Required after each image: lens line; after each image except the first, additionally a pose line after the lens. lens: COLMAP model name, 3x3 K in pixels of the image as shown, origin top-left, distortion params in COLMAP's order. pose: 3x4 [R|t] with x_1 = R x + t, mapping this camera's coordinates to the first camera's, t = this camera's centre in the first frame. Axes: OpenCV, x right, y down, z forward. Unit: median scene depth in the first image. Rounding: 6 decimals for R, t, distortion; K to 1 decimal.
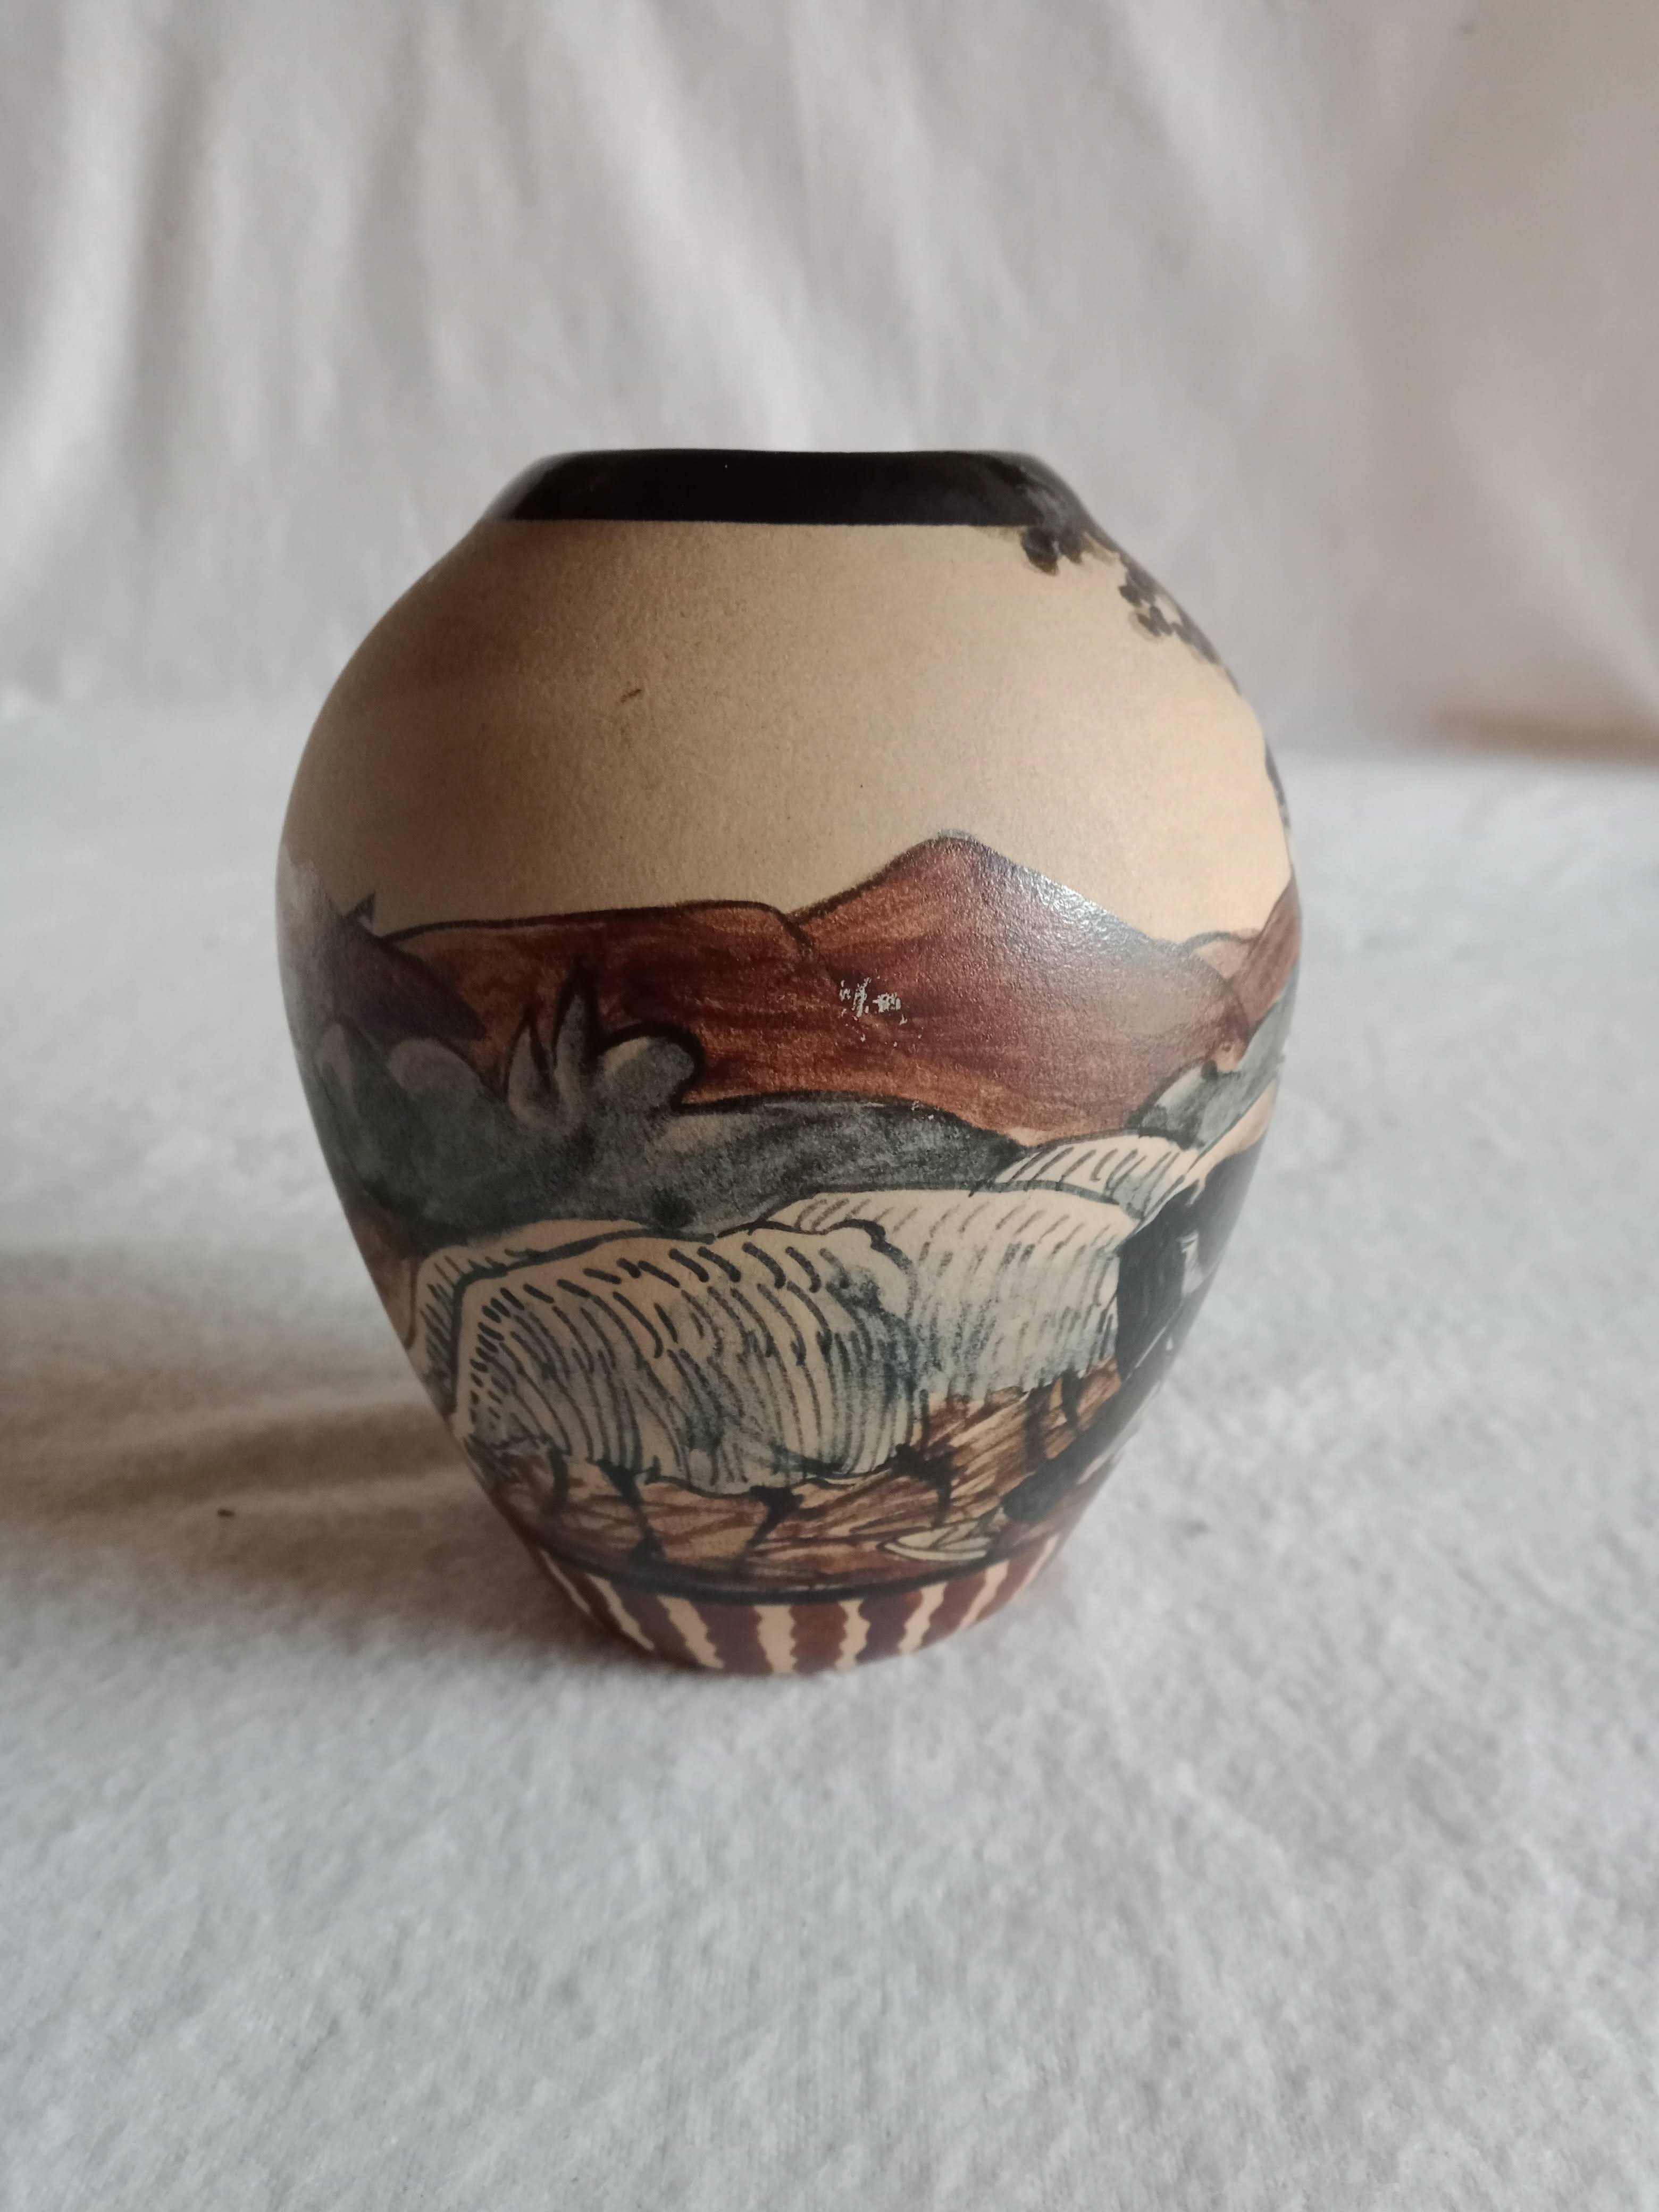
lens RADIAL K [[1981.7, 0, 829.5], [0, 1981.7, 1106.0], [0, 0, 1]] dist [0.005654, -0.305502]
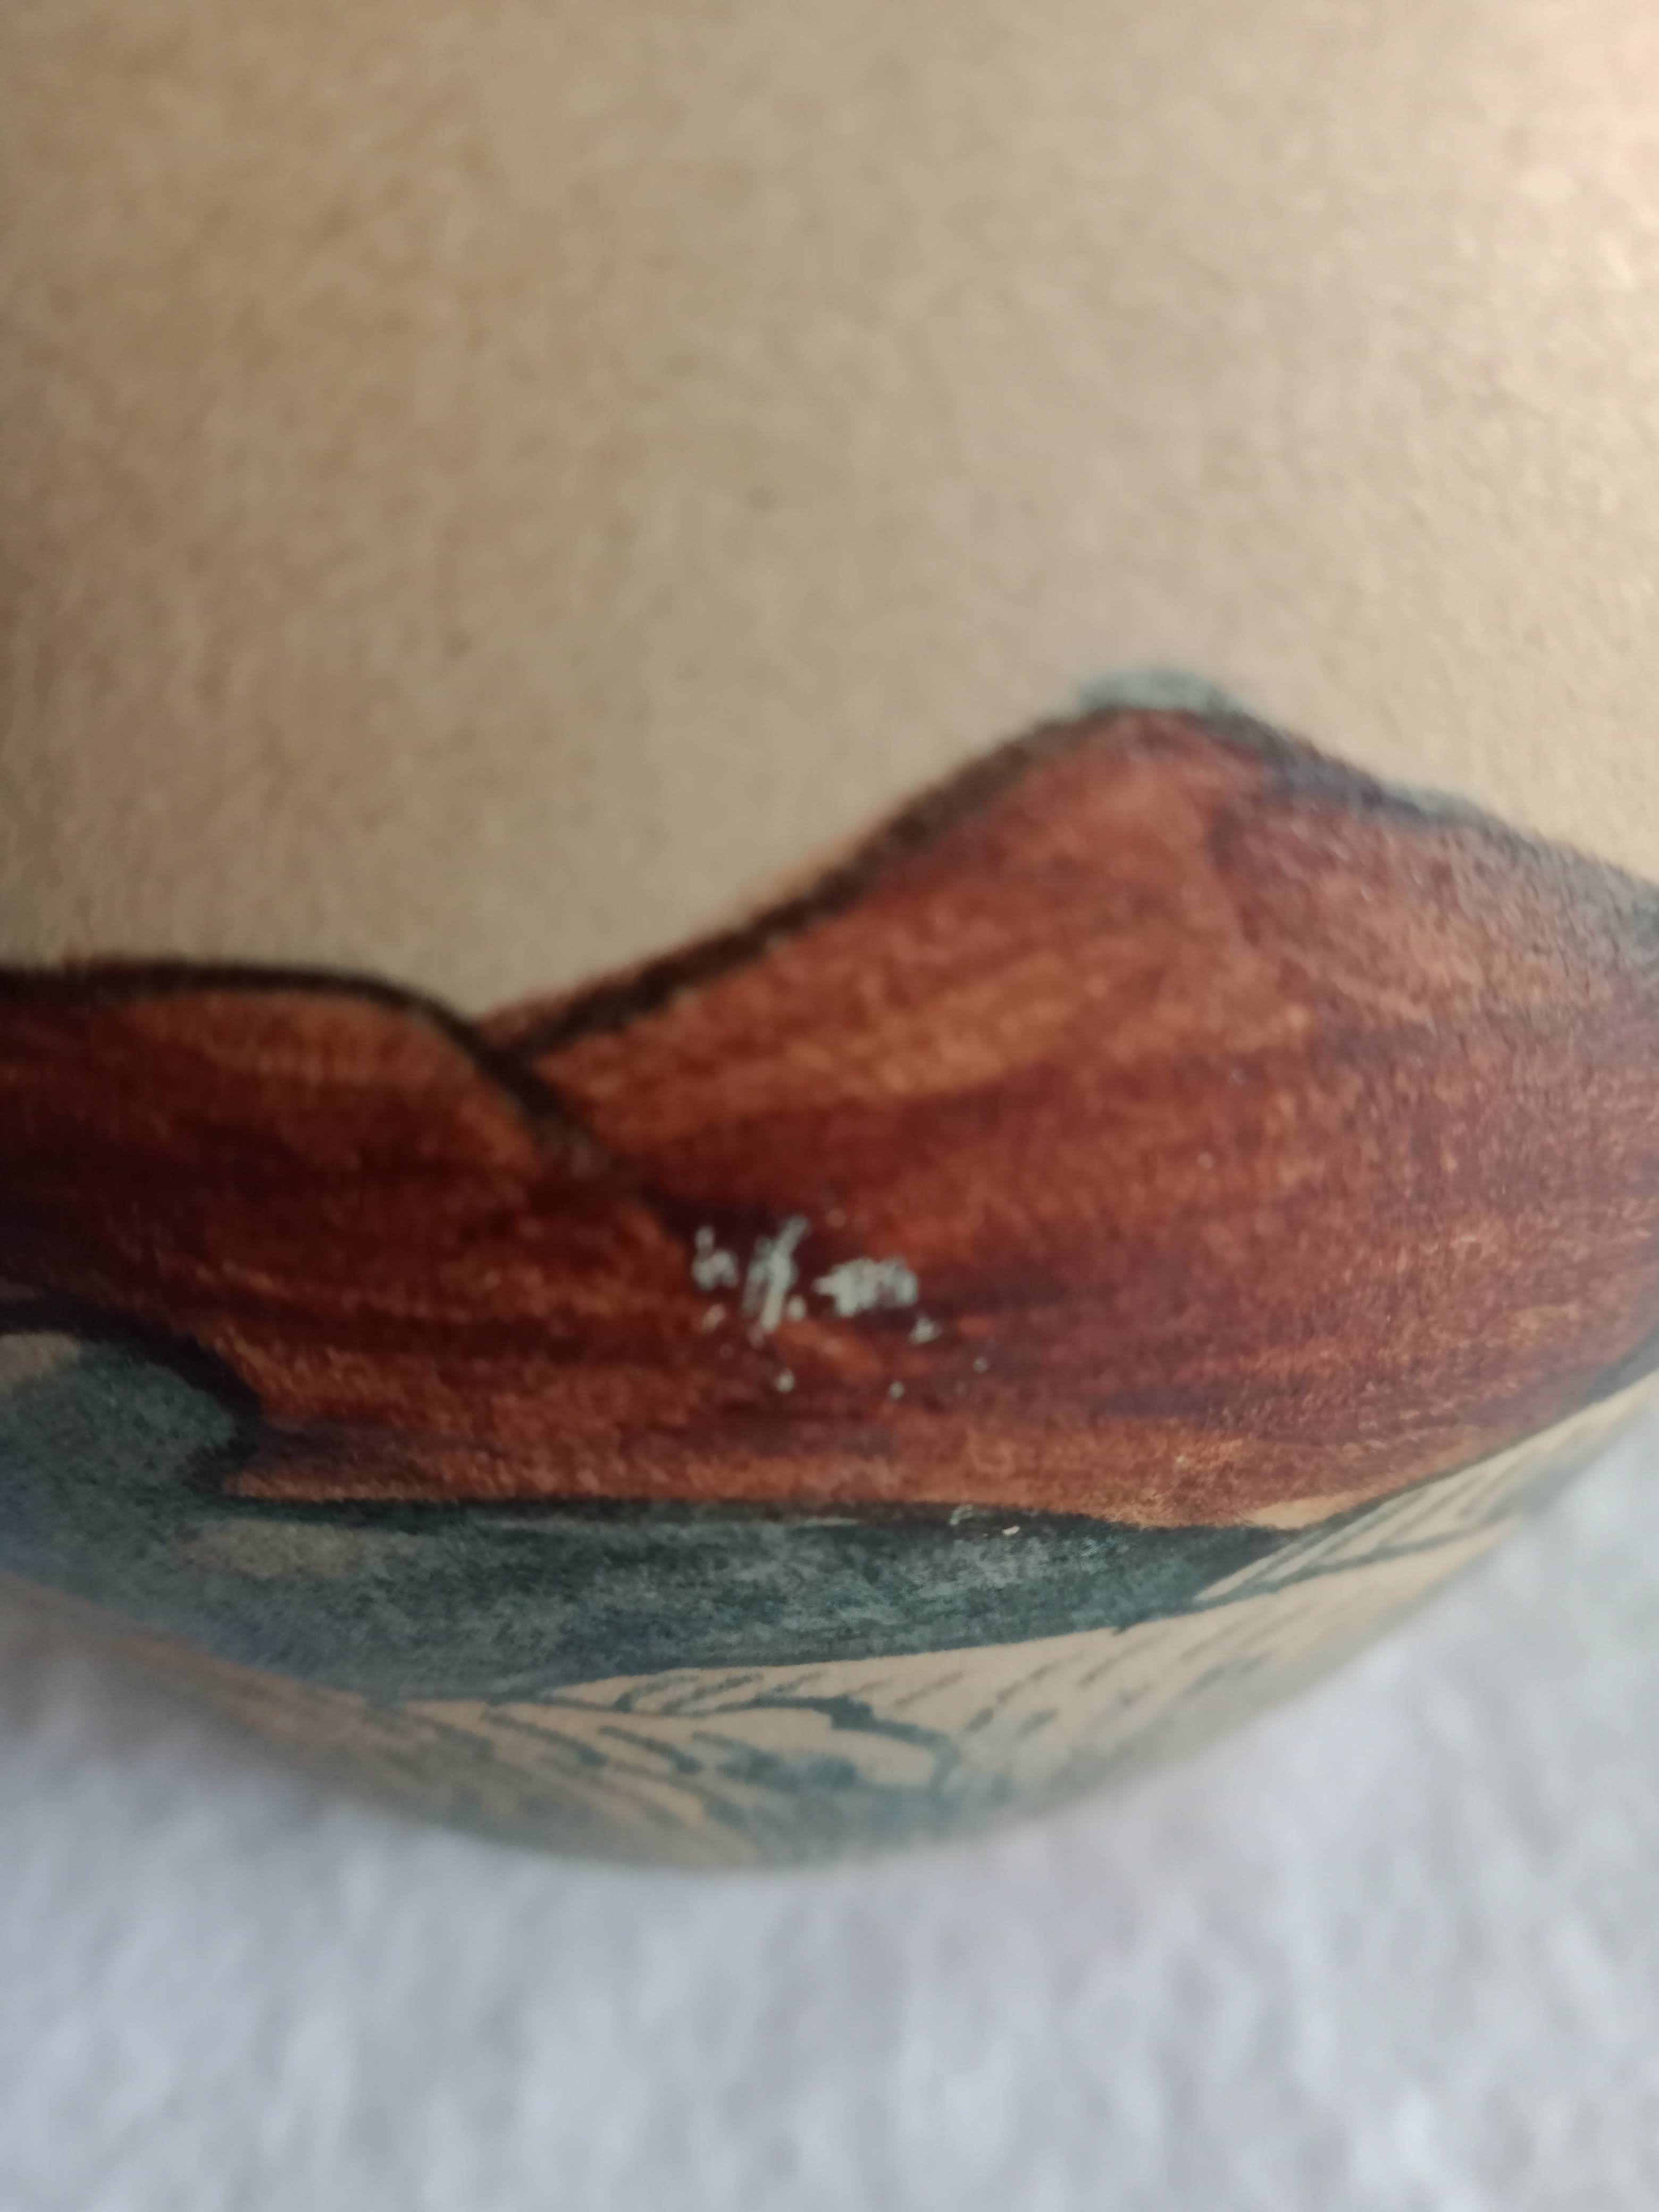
lens RADIAL K [[1981.7, 0, 829.5], [0, 1981.7, 1106.0], [0, 0, 1]] dist [0.005654, -0.305502]
pose [[0.998807, 0.023058, -0.043036, 0.035008], [-0.003105, 0.909671, 0.415318, -0.191062], [0.048725, -0.414689, 0.908658, 0.753042]]
